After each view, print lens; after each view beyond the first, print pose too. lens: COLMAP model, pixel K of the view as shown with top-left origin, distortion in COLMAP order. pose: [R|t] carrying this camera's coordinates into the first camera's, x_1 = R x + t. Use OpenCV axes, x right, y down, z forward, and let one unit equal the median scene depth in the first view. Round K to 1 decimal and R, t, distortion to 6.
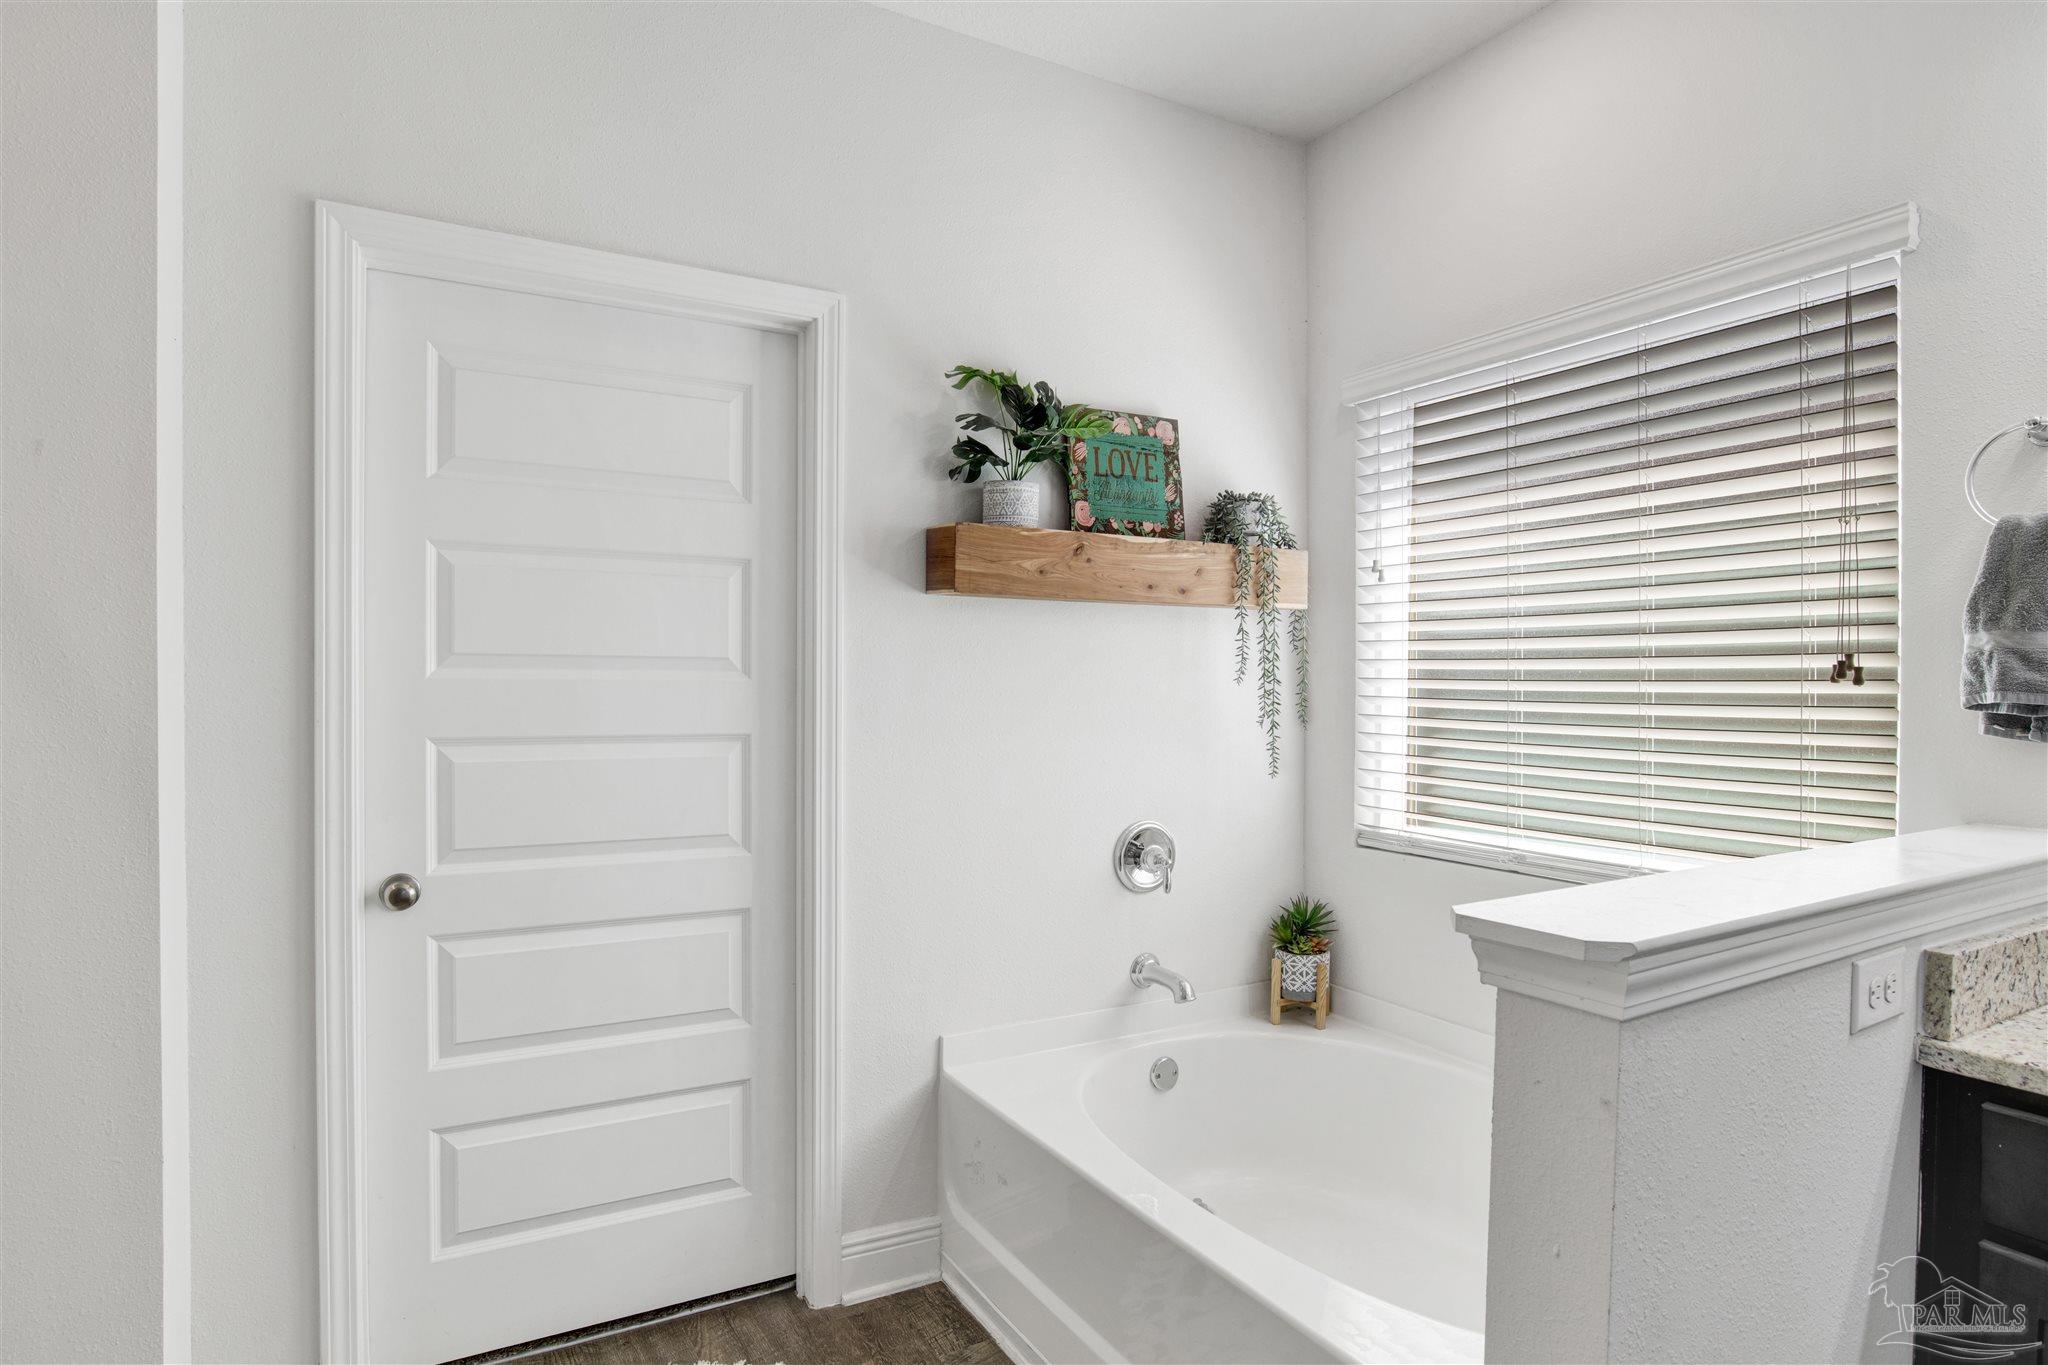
lens RADIAL K [[1100.1, 0, 1021.1], [0, 1100.1, 688.8], [0, 0, 1]] dist [-0.079220, 0.028533]
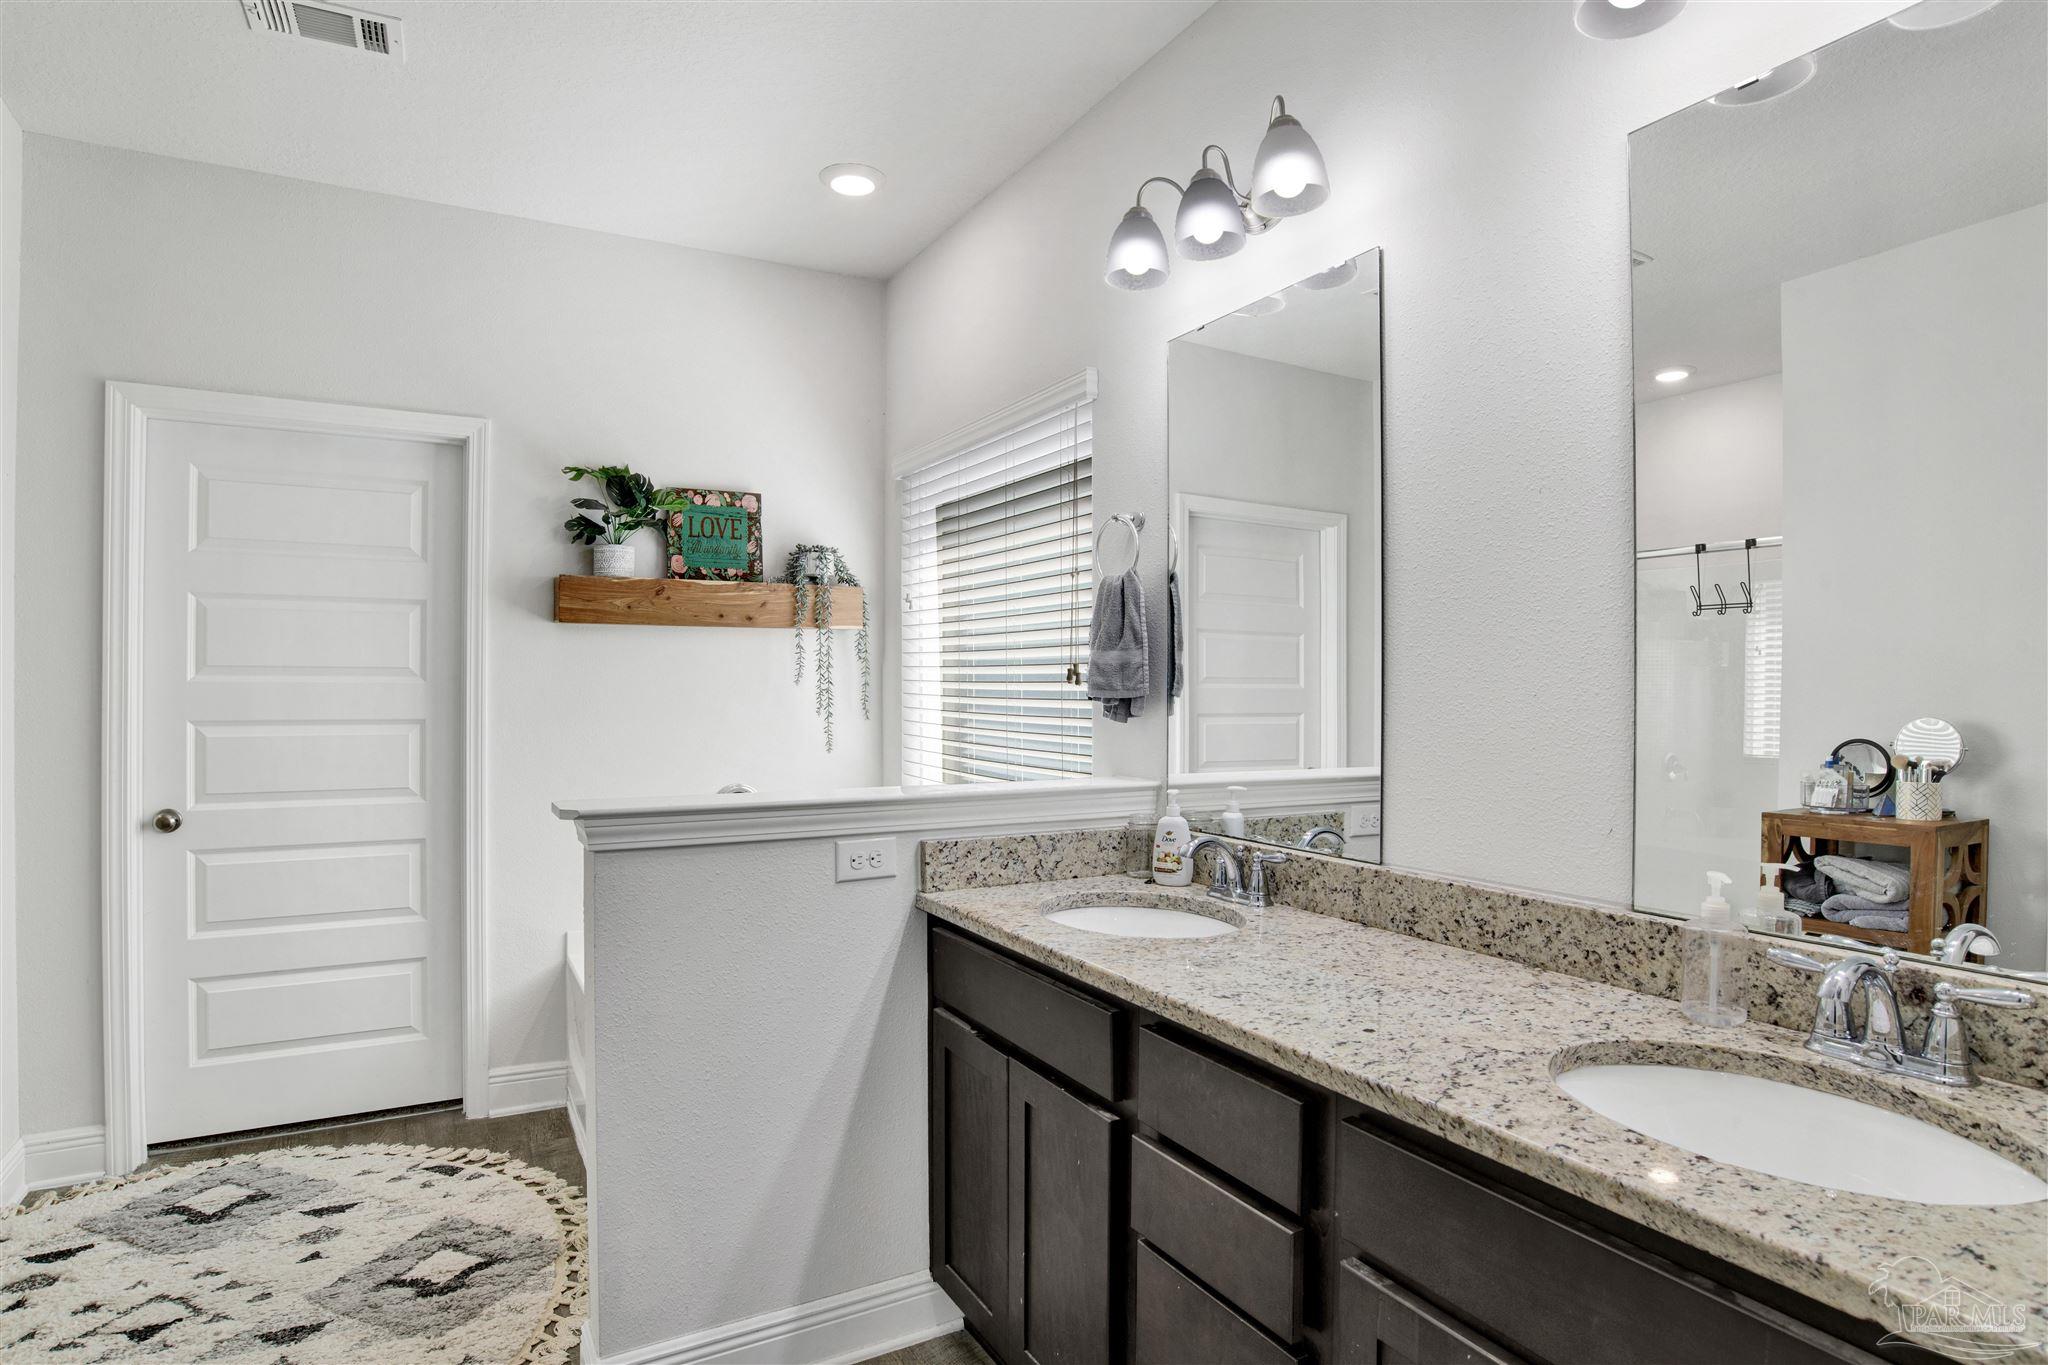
lens RADIAL K [[1092.3, 0, 1028.4], [0, 1092.3, 666.9], [0, 0, 1]] dist [-0.078735, 0.027045]
pose [[0.999971, -0.002427, -0.007276, 0.574462], [0.002298, 0.999839, -0.017801, -0.002035], [0.007318, 0.017784, 0.999815, -0.428860]]
